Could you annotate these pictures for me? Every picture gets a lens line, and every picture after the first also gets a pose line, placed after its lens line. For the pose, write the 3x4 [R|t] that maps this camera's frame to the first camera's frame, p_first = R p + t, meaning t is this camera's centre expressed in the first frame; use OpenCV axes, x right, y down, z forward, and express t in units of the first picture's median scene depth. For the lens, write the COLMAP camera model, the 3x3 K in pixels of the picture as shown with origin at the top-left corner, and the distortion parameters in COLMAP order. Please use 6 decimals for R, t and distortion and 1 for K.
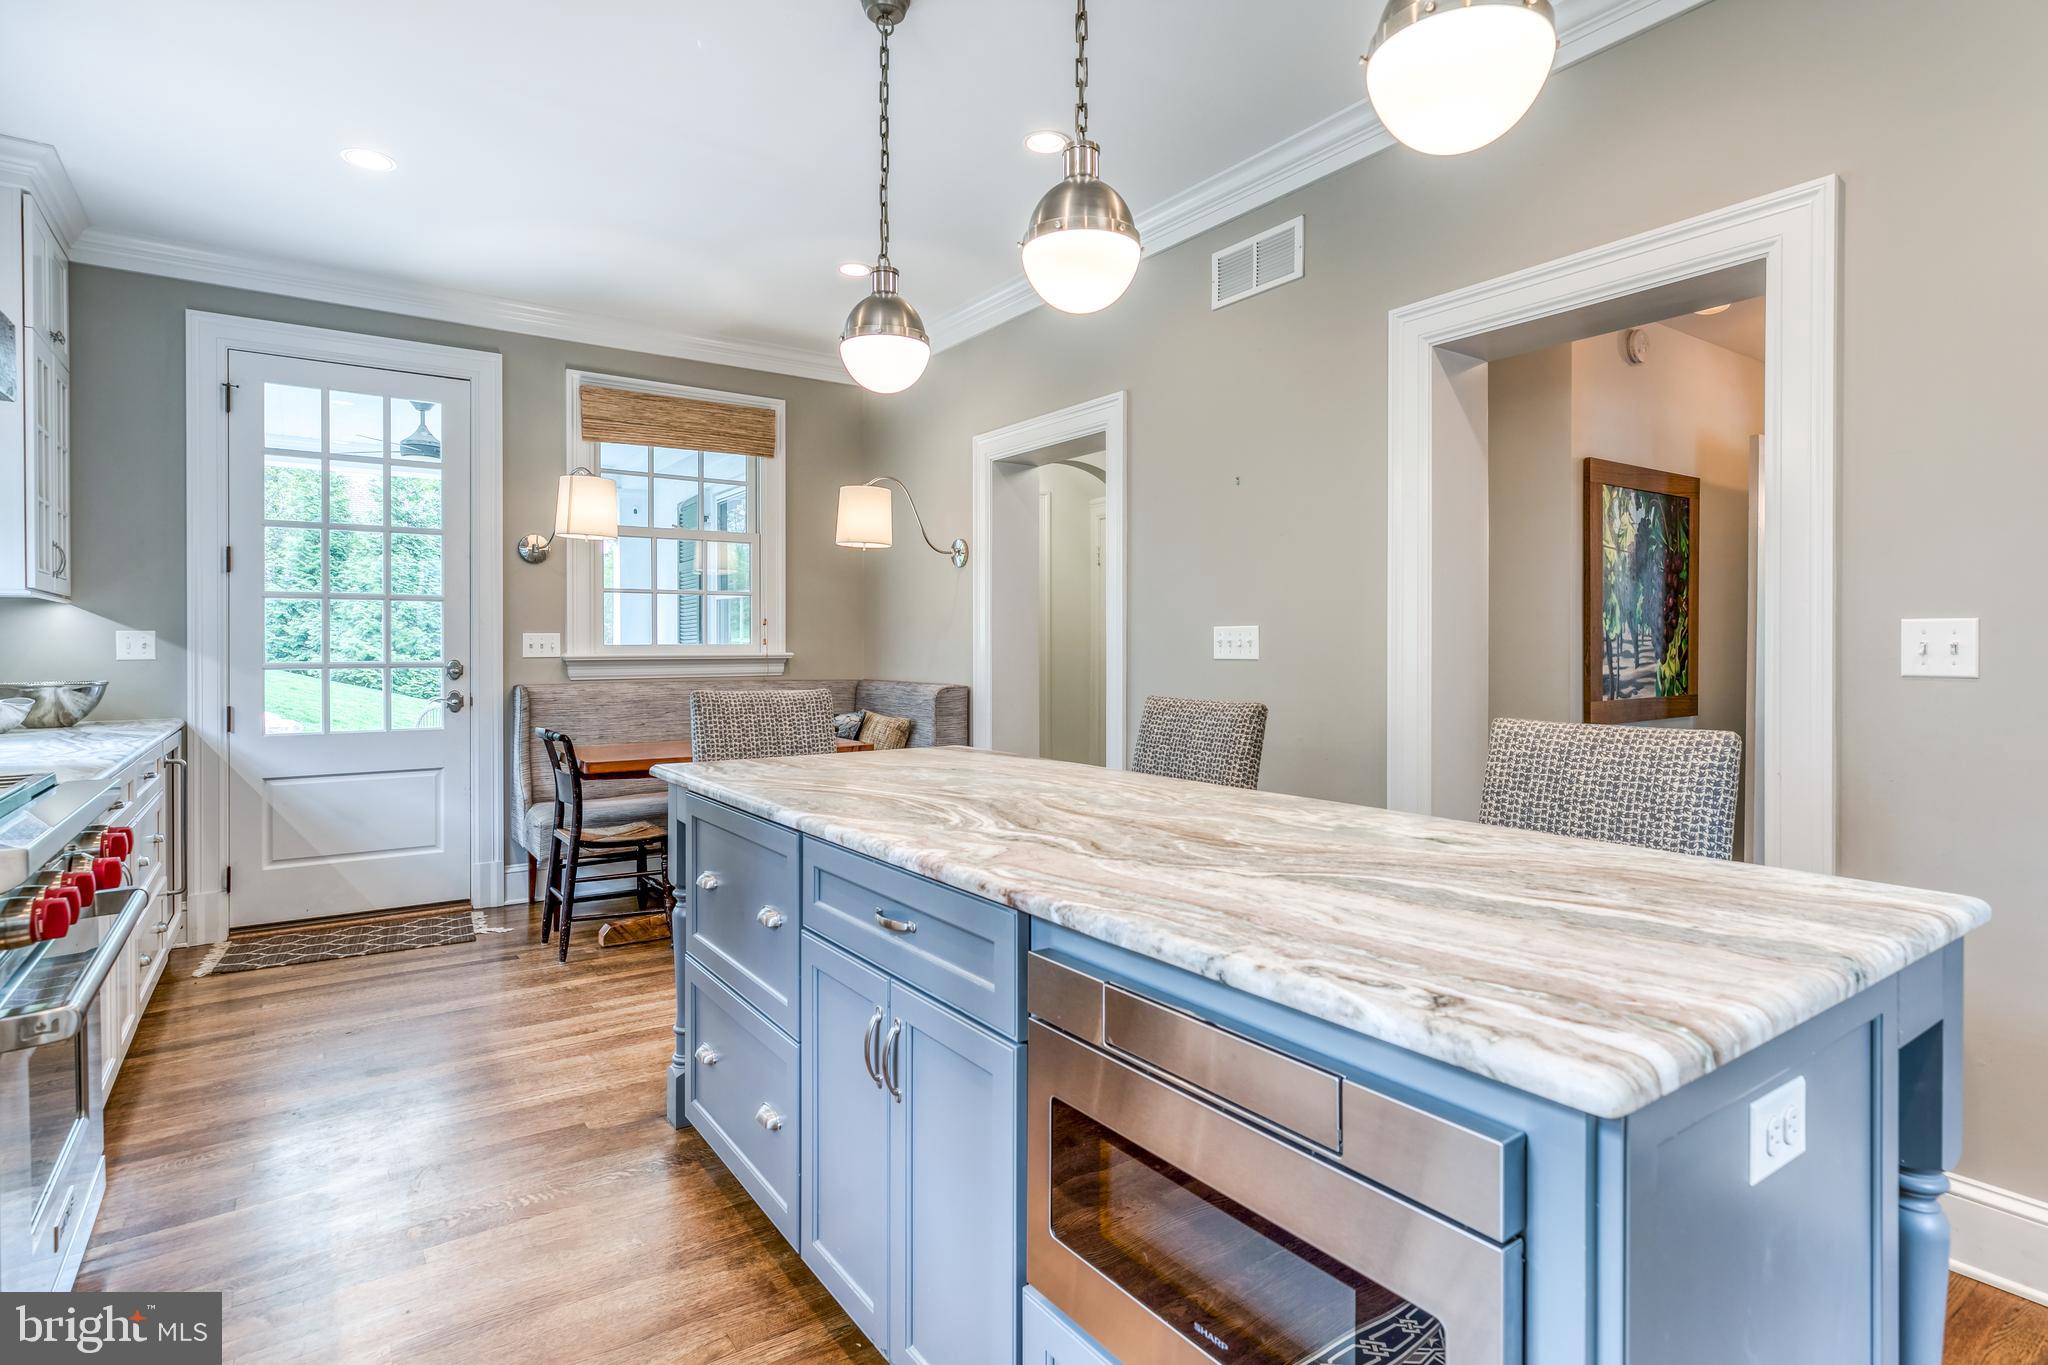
lens RADIAL K [[1034.1, 0, 1027.4], [0, 1034.1, 651.3], [0, 0, 1]] dist [0.003397, -0.000124]
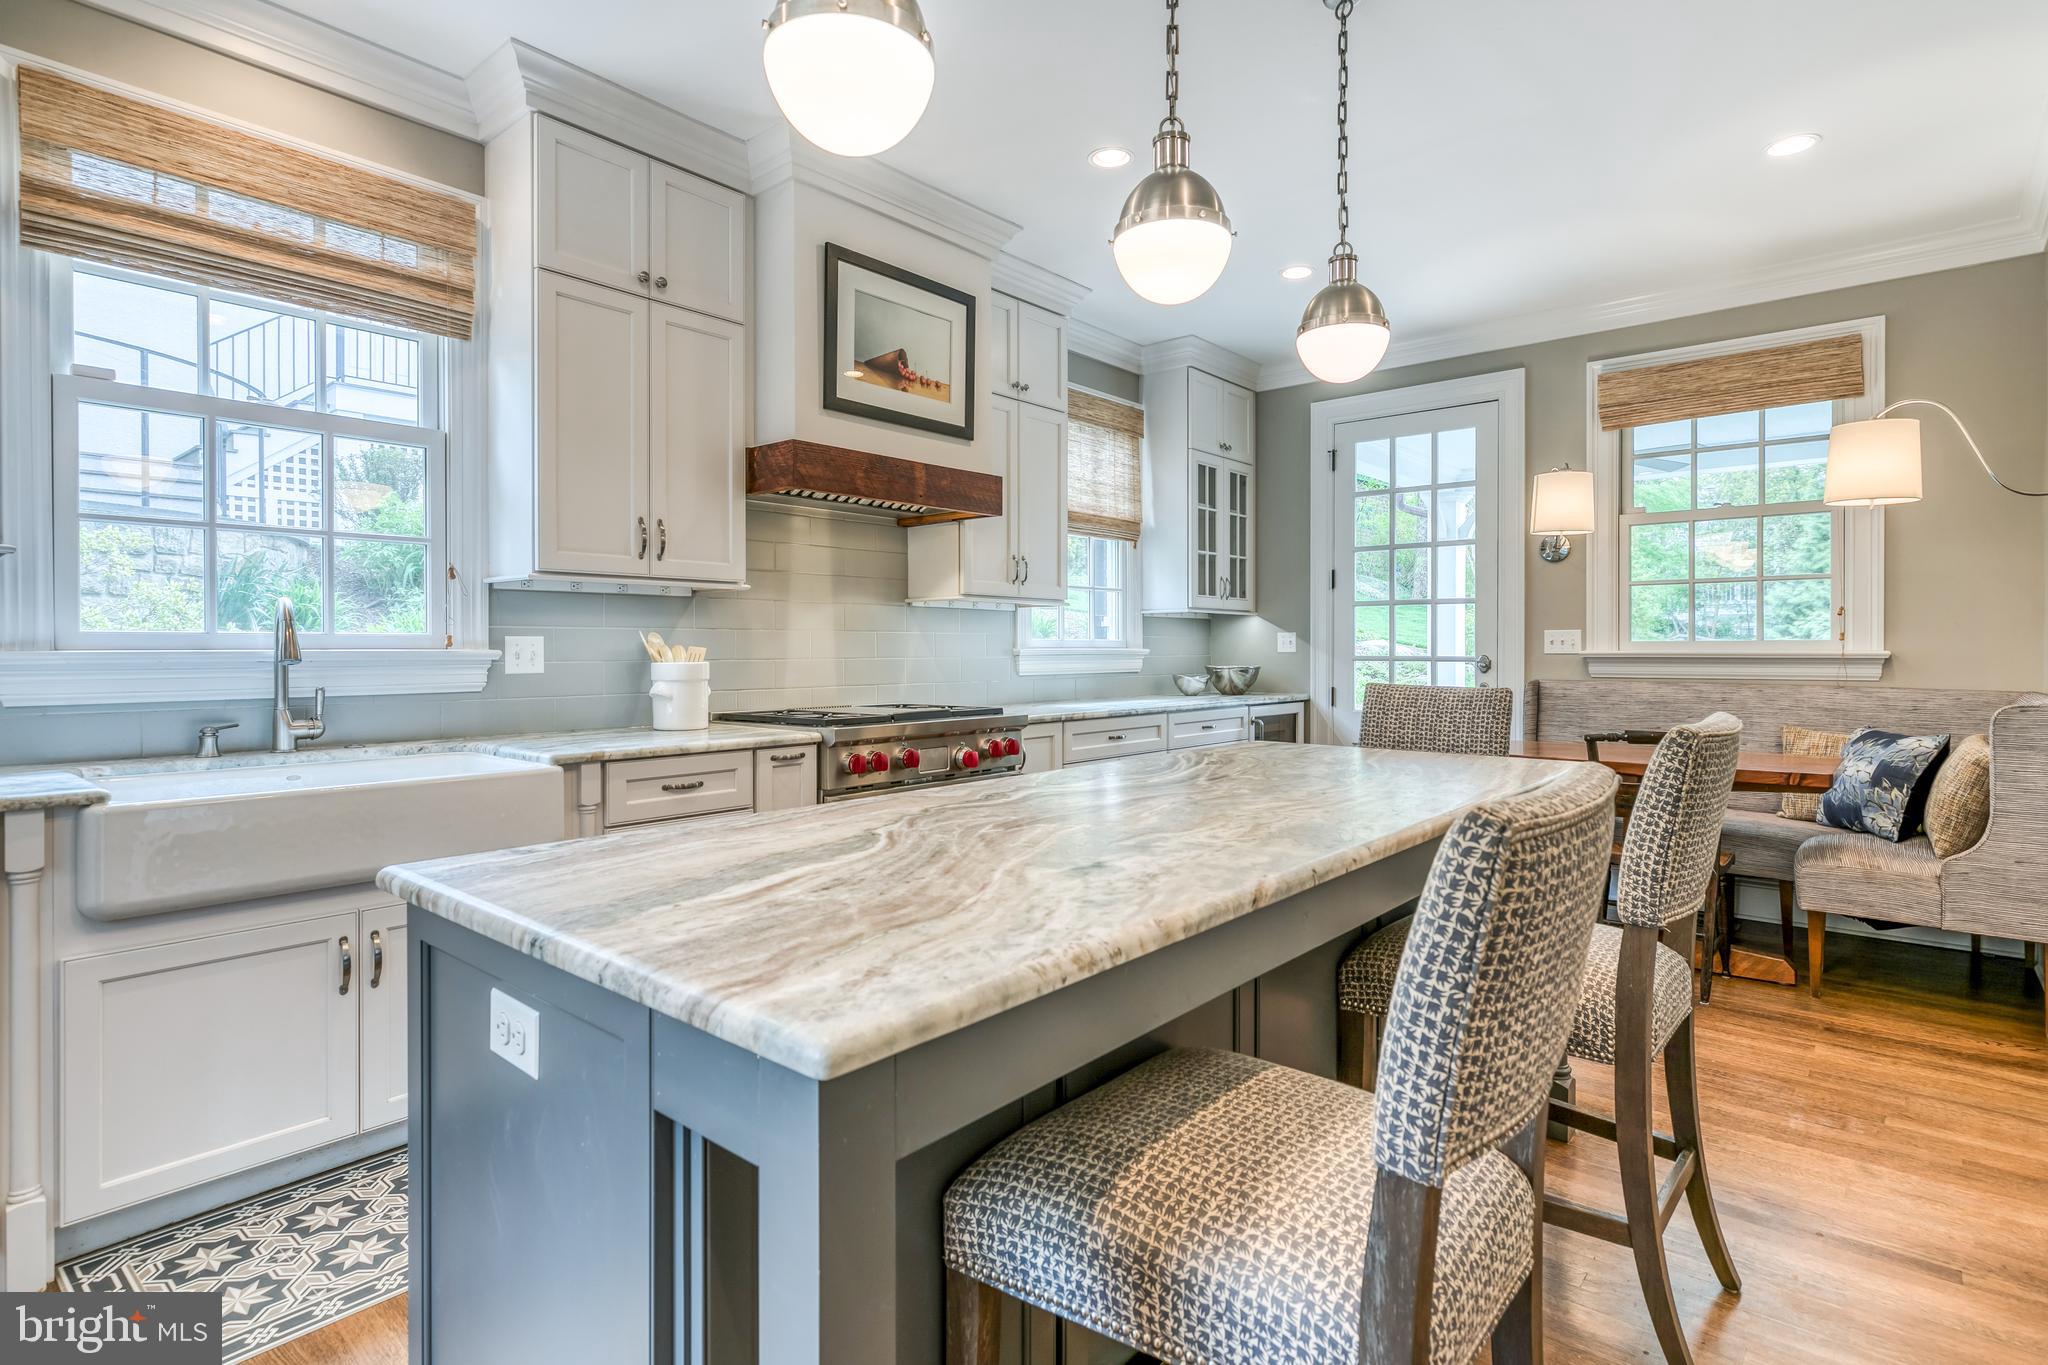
lens RADIAL K [[1034.1, 0, 1050.2], [0, 1034.1, 644.9], [0, 0, 1]] dist [0.003397, -0.000124]
pose [[0.255597, -0.000846, -0.966783, 0.380429], [-0.006416, 0.999976, -0.002571, 0.003065], [0.966762, 0.006860, 0.255585, 0.250641]]
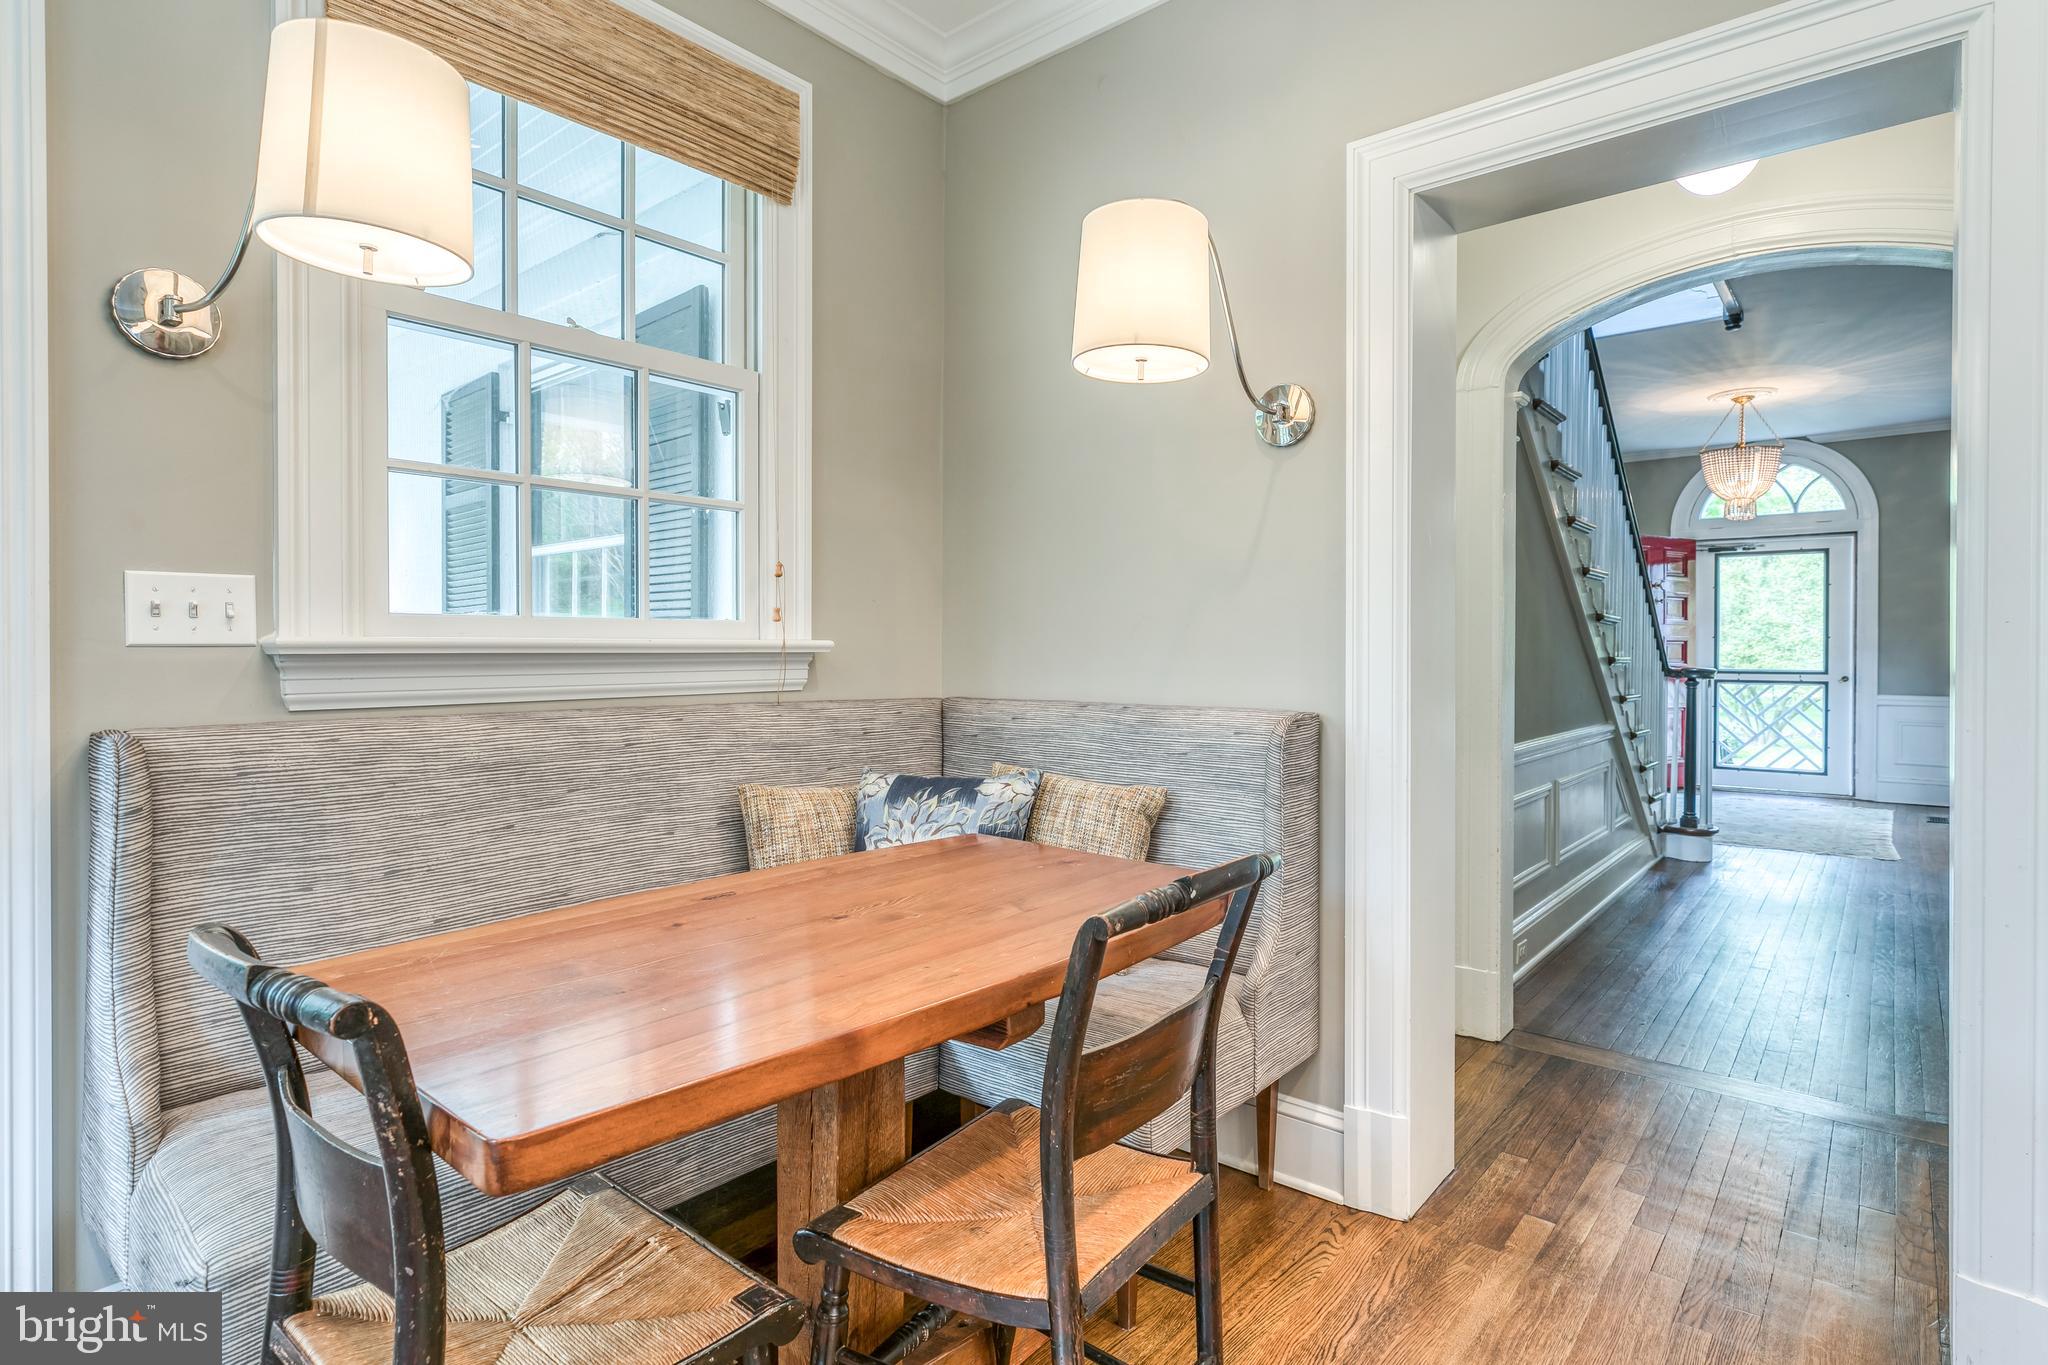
lens RADIAL K [[1034.1, 0, 1015.5], [0, 1034.1, 658.4], [0, 0, 1]] dist [0.003397, -0.000124]
pose [[0.967744, 0.000712, 0.251935, -0.294044], [-0.001030, 0.999999, 0.001130, 0.009561], [-0.251933, -0.001353, 0.967744, 0.603982]]
